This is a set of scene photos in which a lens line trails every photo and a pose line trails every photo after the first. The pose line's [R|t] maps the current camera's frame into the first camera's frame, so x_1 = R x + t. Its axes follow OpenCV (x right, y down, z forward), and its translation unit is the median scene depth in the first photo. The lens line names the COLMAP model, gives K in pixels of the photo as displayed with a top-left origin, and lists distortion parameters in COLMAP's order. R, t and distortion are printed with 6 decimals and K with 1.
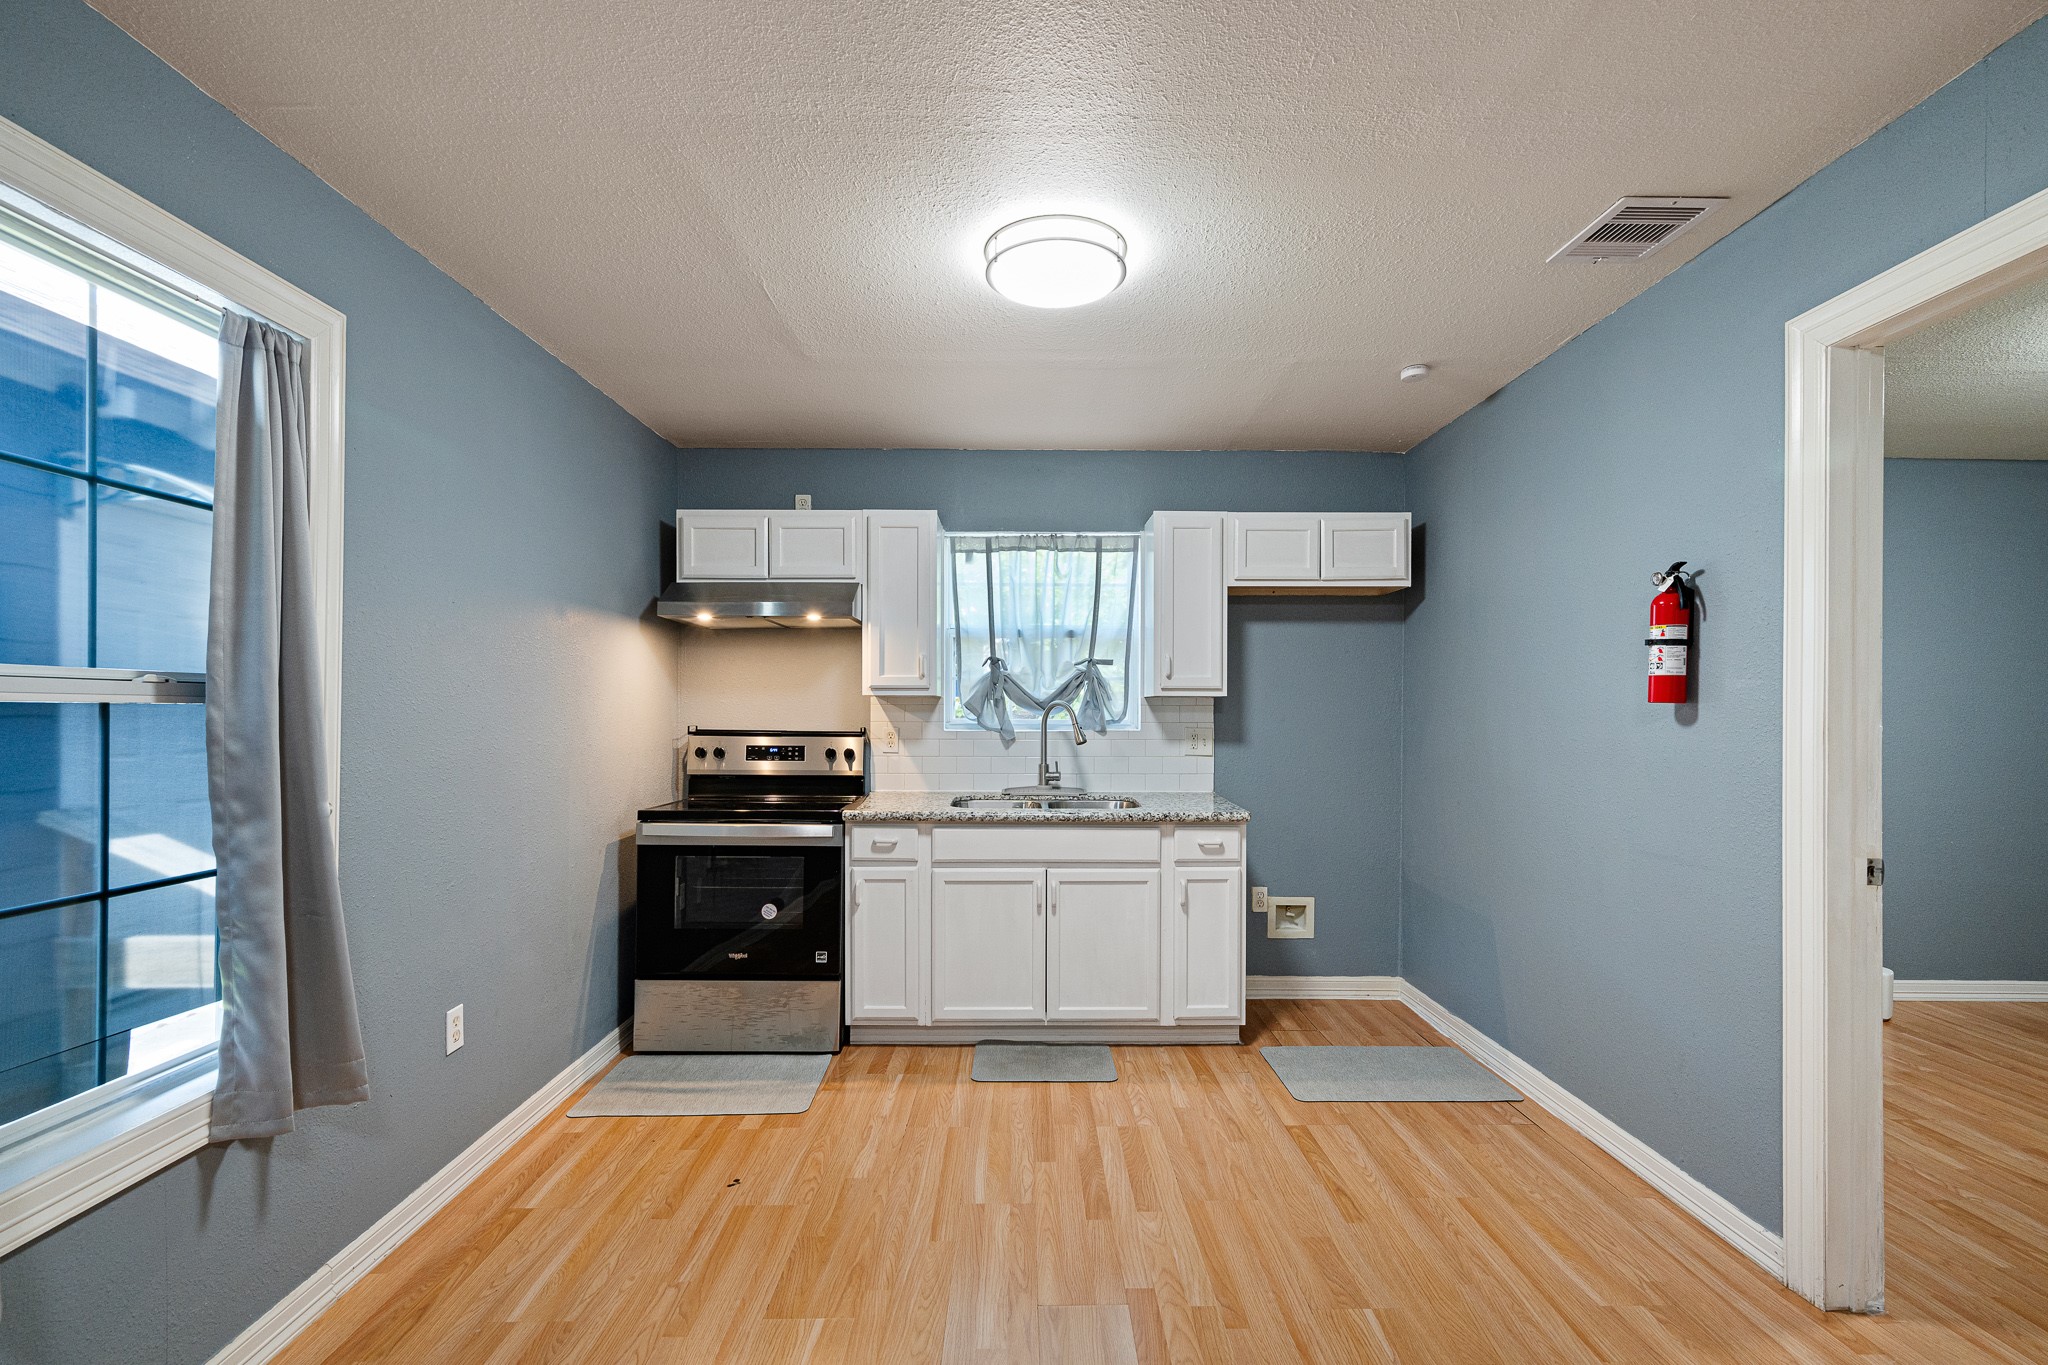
lens RADIAL K [[908.4, 0, 1026.4], [0, 908.4, 716.7], [0, 0, 1]] dist [0.001658, 0.001167]
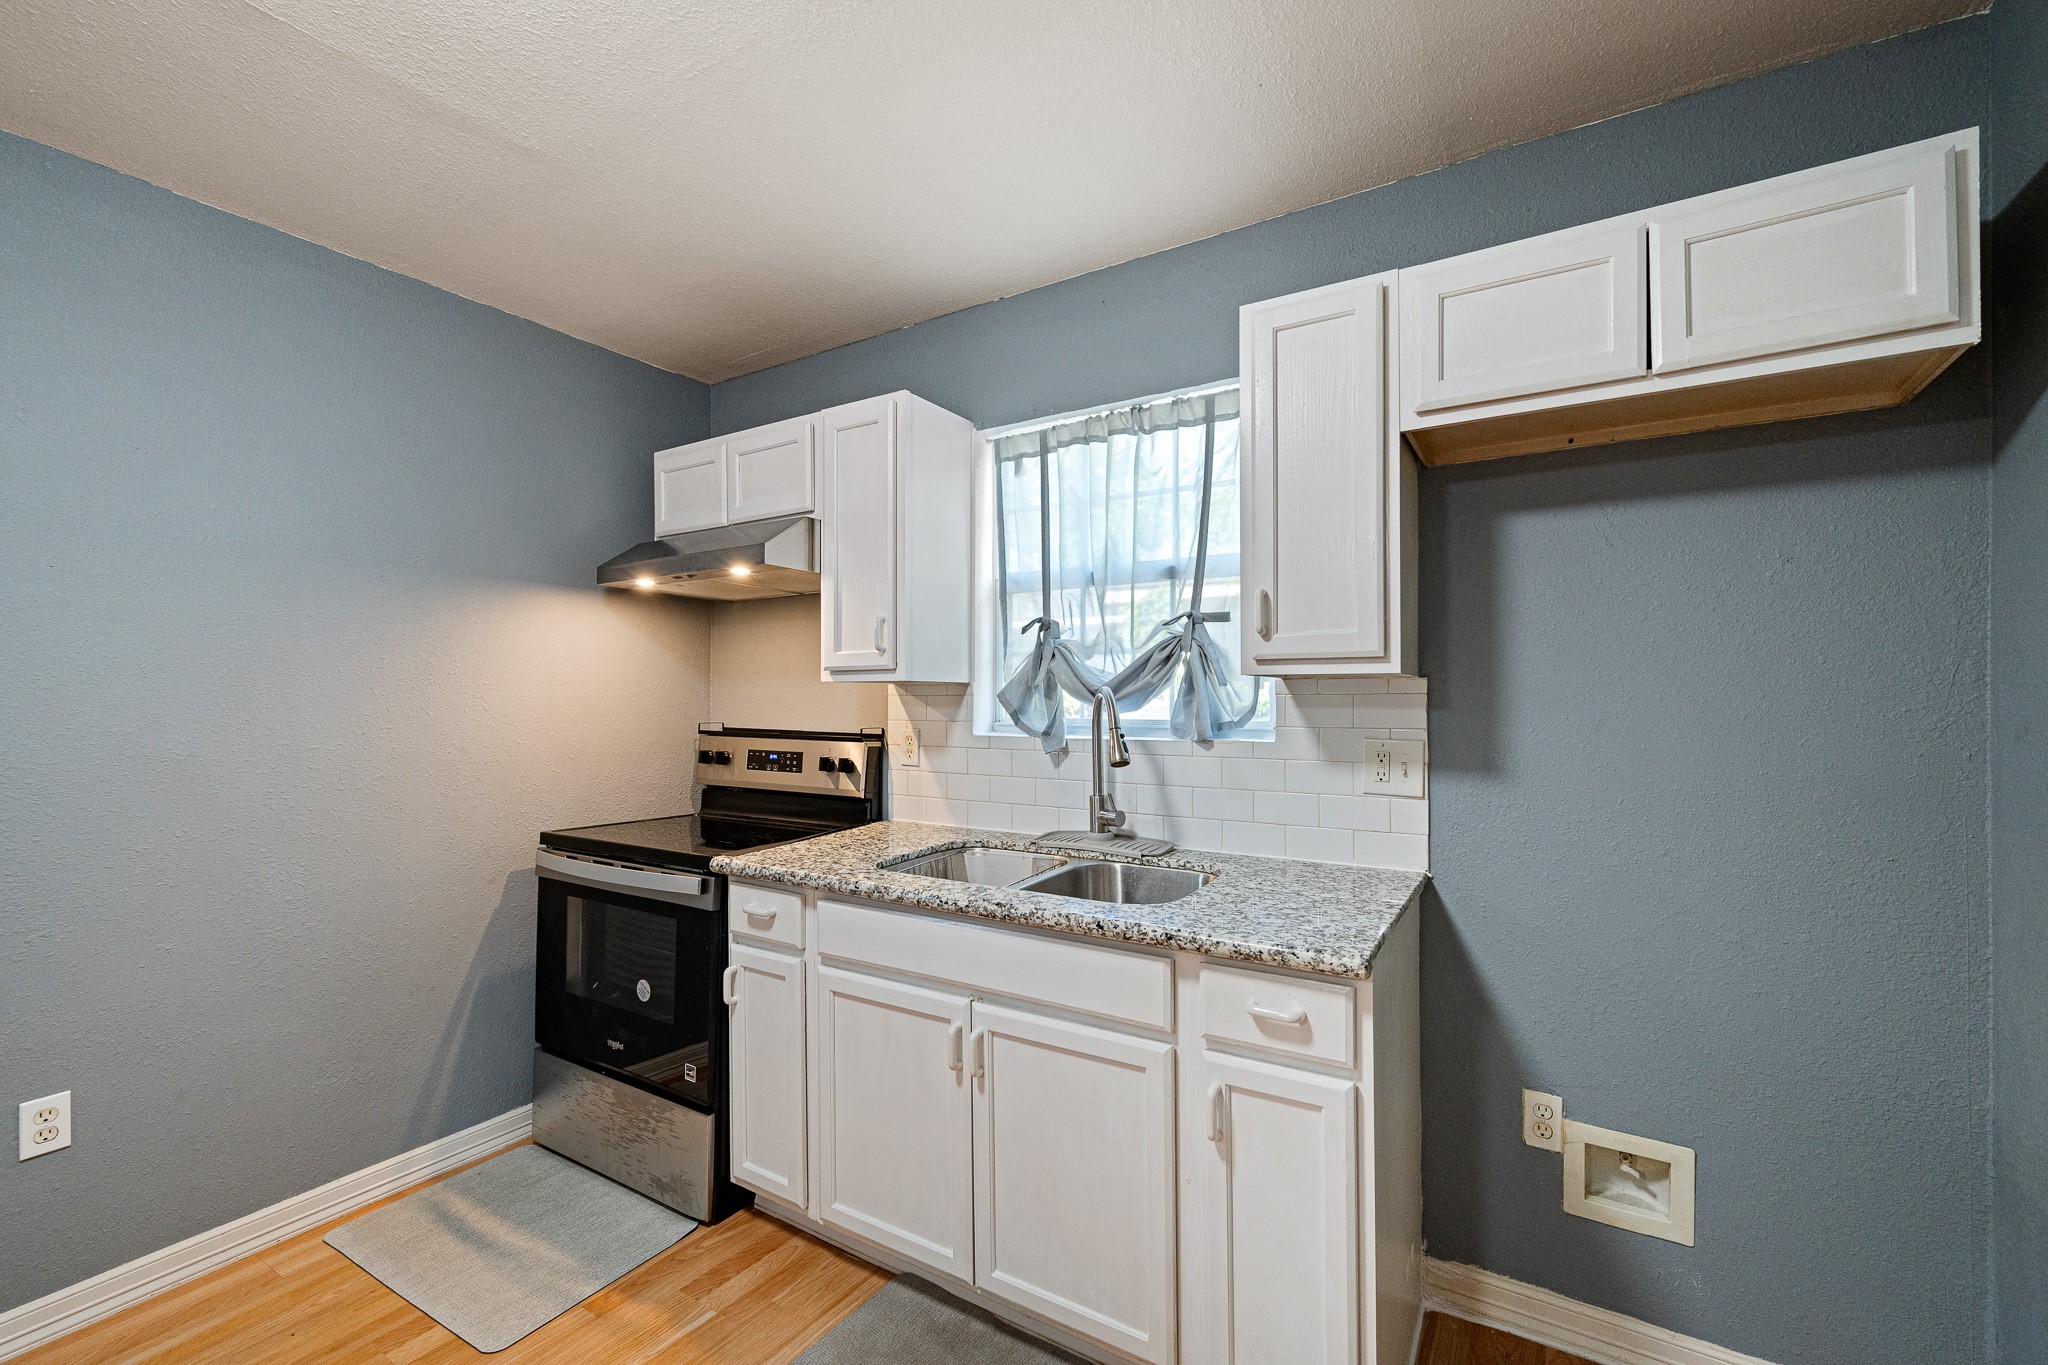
lens RADIAL K [[859.3, 0, 1025.6], [0, 859.3, 694.0], [0, 0, 1]] dist [0.000673, -0.000617]
pose [[0.842663, -0.006092, -0.538406, 0.320924], [-0.002183, 0.999889, -0.014730, -0.005785], [0.538436, 0.013588, 0.842557, 0.586282]]
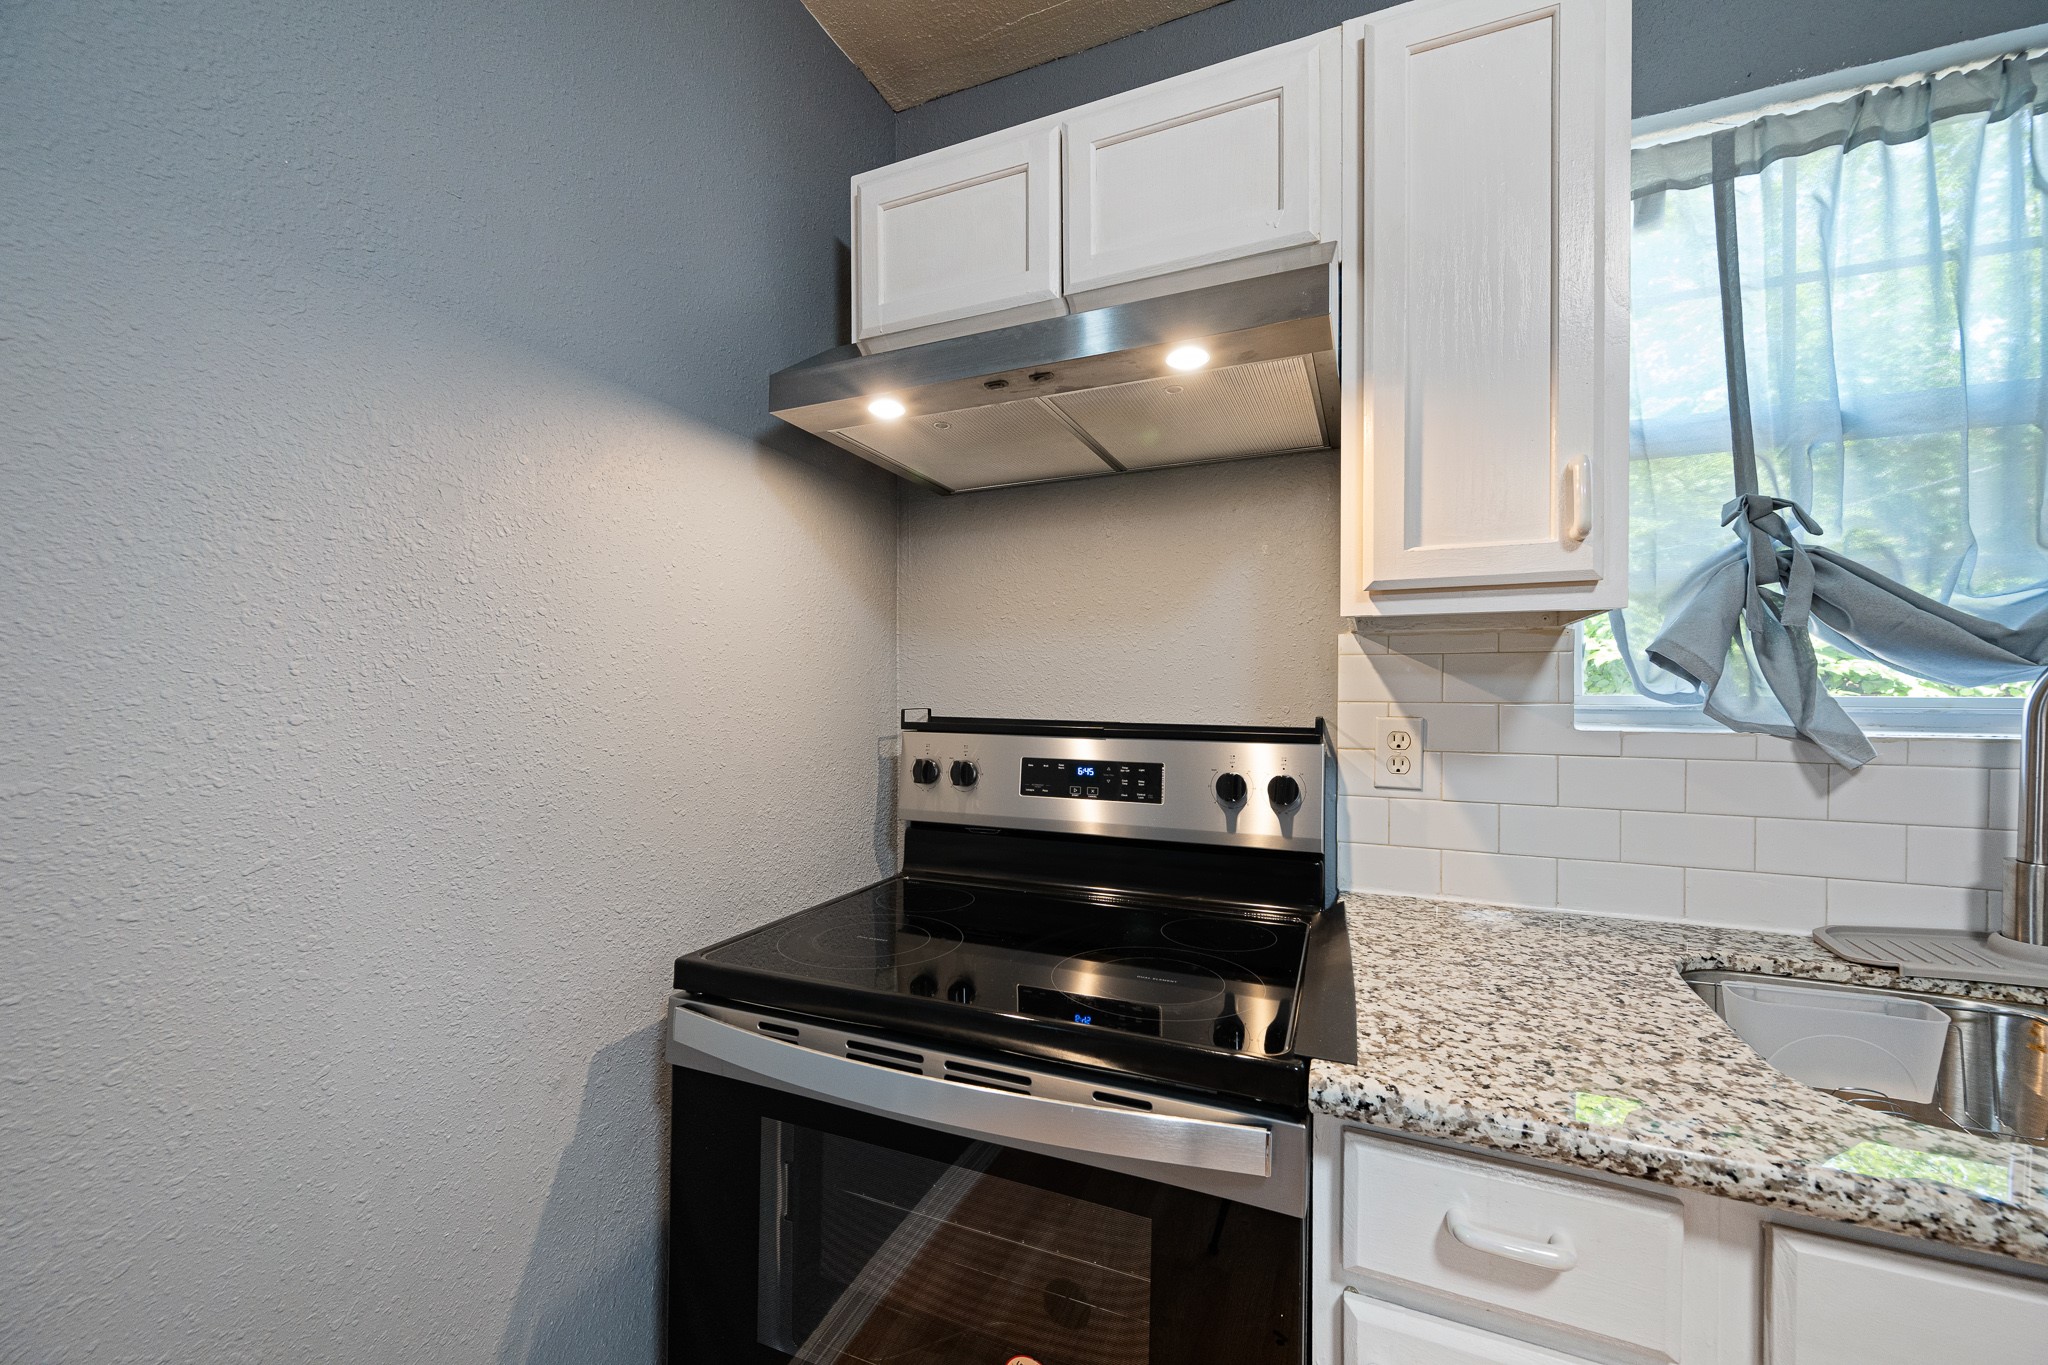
lens RADIAL K [[807.2, 0, 1025.9], [0, 807.2, 693.5], [0, 0, 1]] dist [-0.000914, 0.000612]
pose [[0.913961, 0.000327, -0.405801, -0.181094], [-0.002744, 0.999982, -0.005376, 0.005023], [0.405792, 0.006027, 0.913946, 0.761811]]
